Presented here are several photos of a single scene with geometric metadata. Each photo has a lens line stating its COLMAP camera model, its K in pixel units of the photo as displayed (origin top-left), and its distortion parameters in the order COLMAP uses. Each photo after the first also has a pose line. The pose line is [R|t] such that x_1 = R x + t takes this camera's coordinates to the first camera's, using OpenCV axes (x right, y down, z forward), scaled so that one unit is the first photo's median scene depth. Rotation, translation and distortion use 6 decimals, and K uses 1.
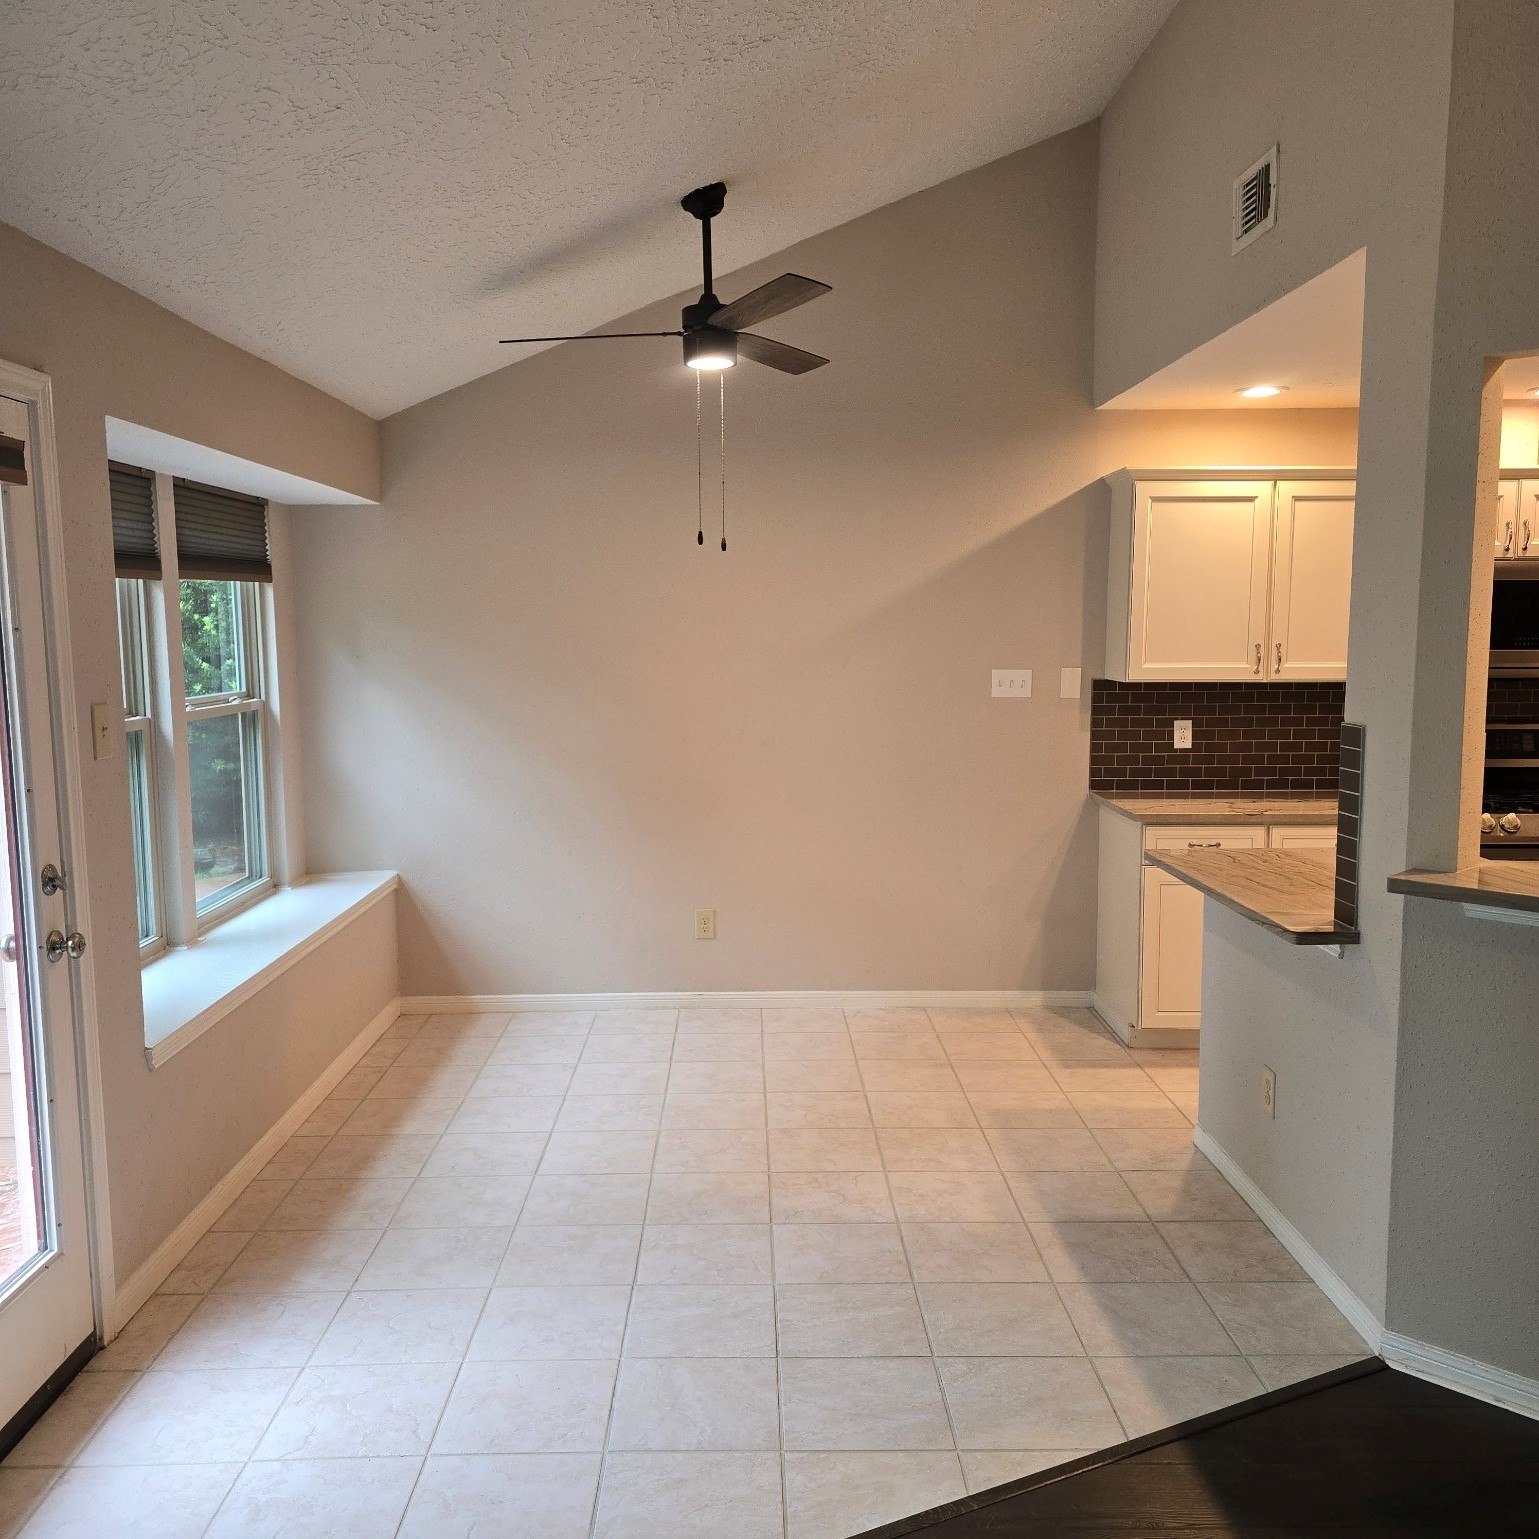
lens RADIAL K [[1380.2, 0, 722.4], [0, 1380.2, 769.6], [0, 0, 1]] dist [0.010902, 0.005631]
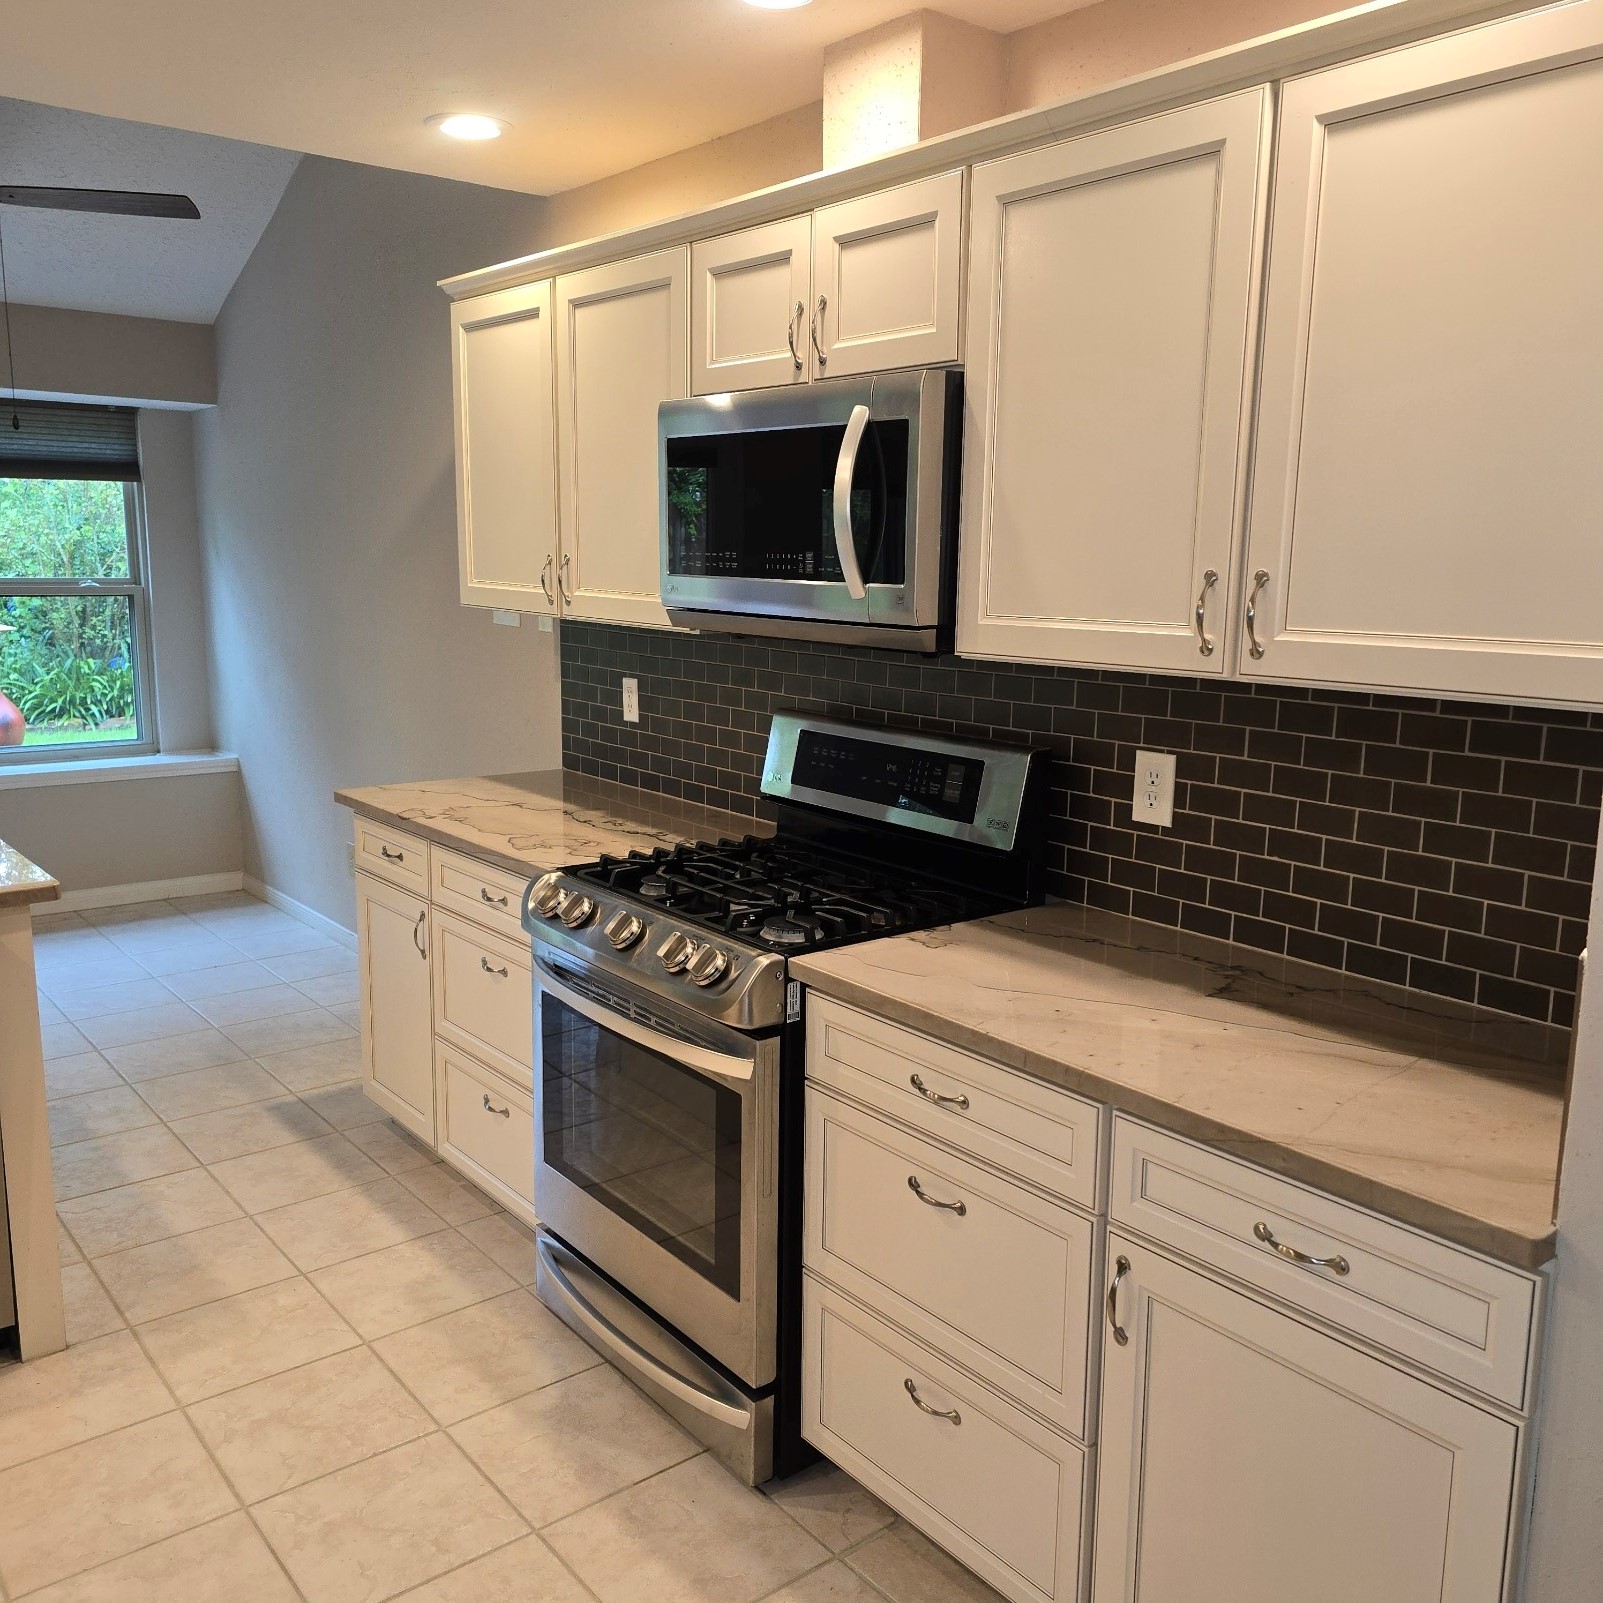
lens RADIAL K [[1434.2, 0, 801.5], [0, 1434.2, 801.5], [0, 0, 1]] dist [0.029236, -0.011486]
pose [[0.630626, 0.150219, -0.761410, 0.897207], [-0.099241, 0.988643, 0.112855, -0.061844], [0.769716, 0.004394, 0.638372, 0.636885]]
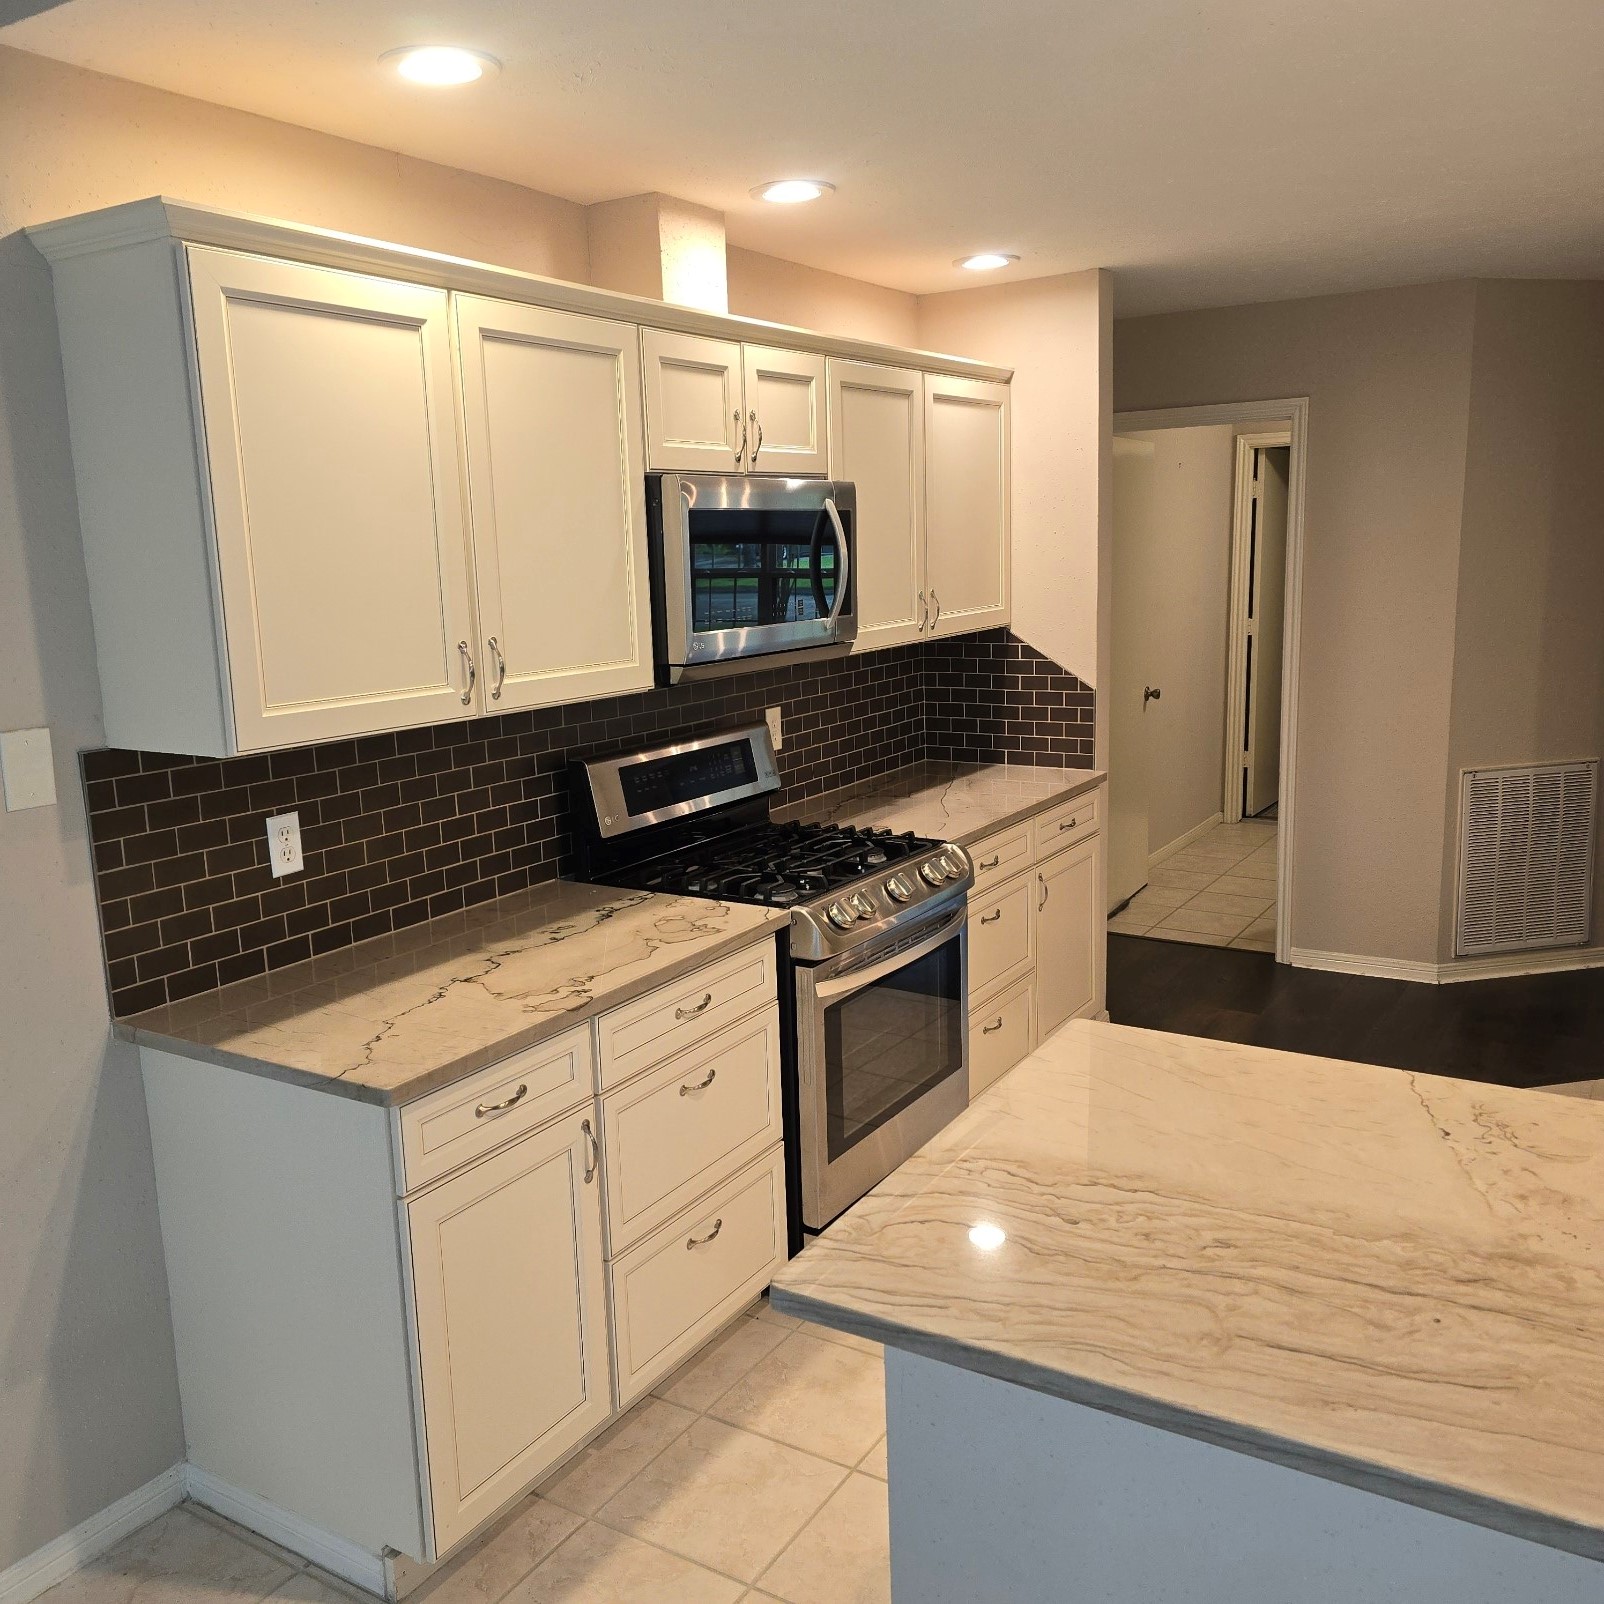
lens RADIAL K [[1438.4, 0, 802.0], [0, 1438.4, 802.0], [0, 0, 1]] dist [0.034615, -0.012603]
pose [[0.517551, -0.165034, 0.839586, 0.020654], [0.117462, 0.985637, 0.121335, -0.077646], [-0.847552, 0.035823, 0.529503, 0.599475]]
